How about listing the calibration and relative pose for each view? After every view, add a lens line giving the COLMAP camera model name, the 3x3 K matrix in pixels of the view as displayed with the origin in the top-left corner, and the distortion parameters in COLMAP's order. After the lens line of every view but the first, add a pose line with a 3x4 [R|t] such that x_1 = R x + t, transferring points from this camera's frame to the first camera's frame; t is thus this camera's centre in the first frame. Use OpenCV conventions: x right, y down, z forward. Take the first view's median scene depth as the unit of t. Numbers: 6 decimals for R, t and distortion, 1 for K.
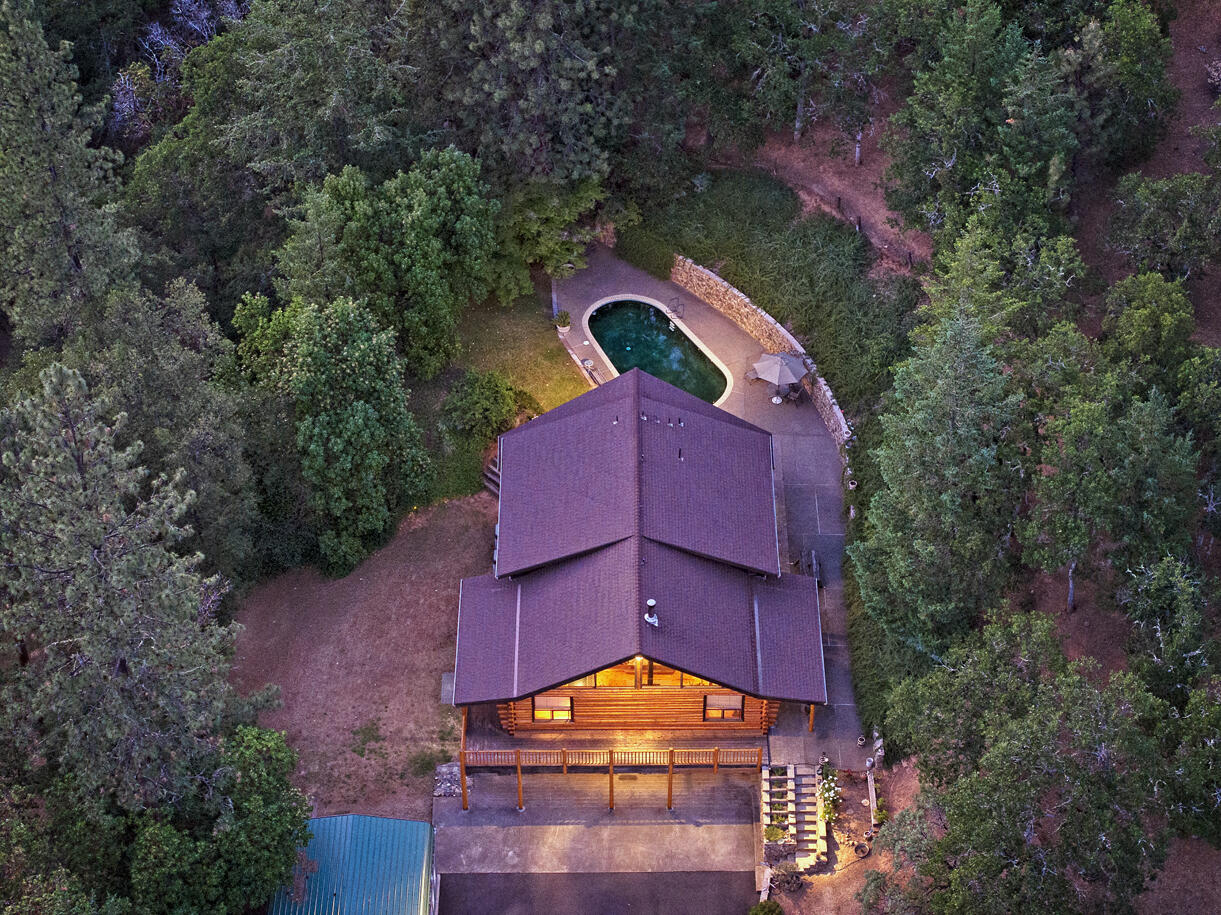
lens RADIAL K [[2501.0, 0, 613.4], [0, 2501.0, 457.0], [0, 0, 1]] dist [0.013296, 0.000000]
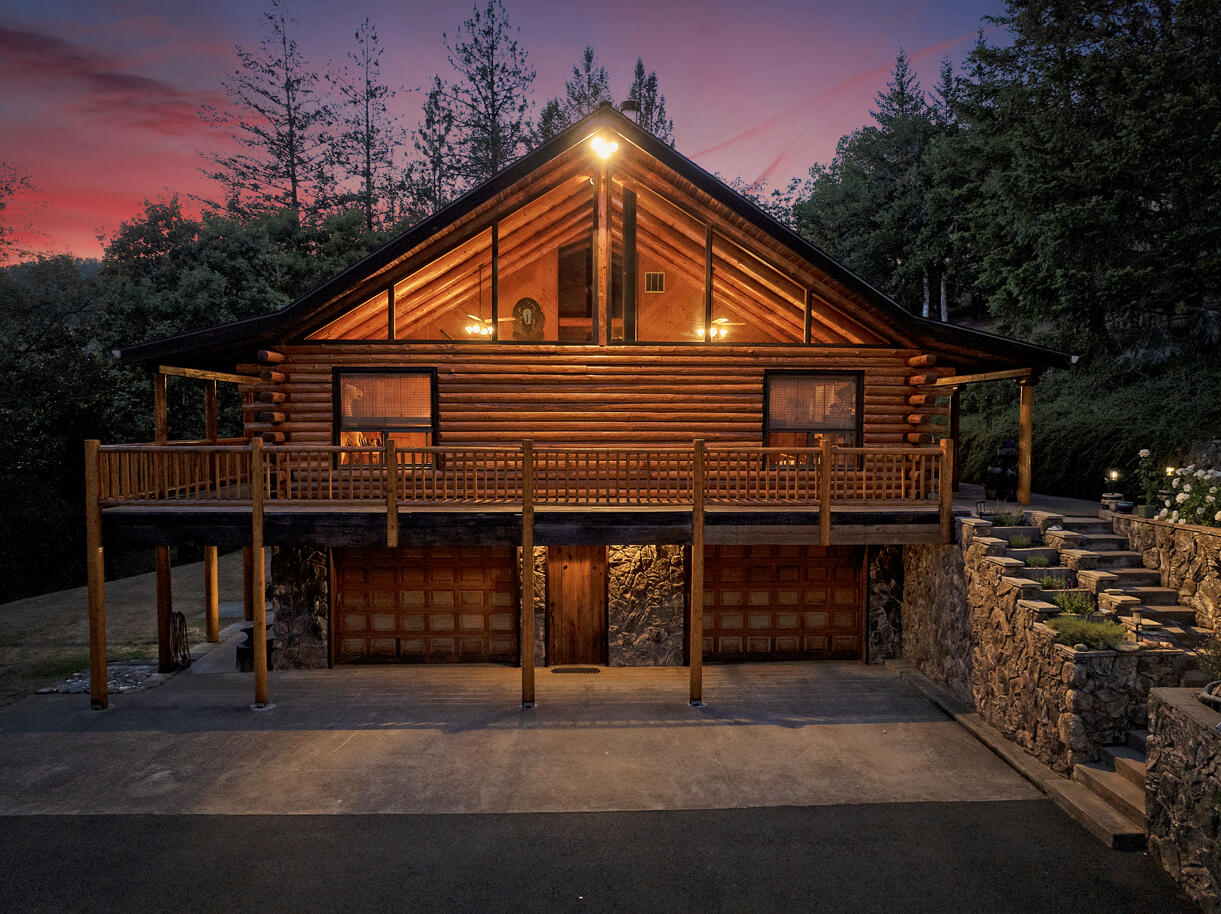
lens RADIAL K [[872.8, 0, 603.4], [0, 872.8, 407.6], [0, 0, 1]] dist [-0.031215, 0.004095]
pose [[0.999295, 0.007027, 0.036881, 0.004981], [0.018883, 0.754960, -0.655499, 0.190079], [-0.032450, 0.655733, 0.754295, 0.890933]]
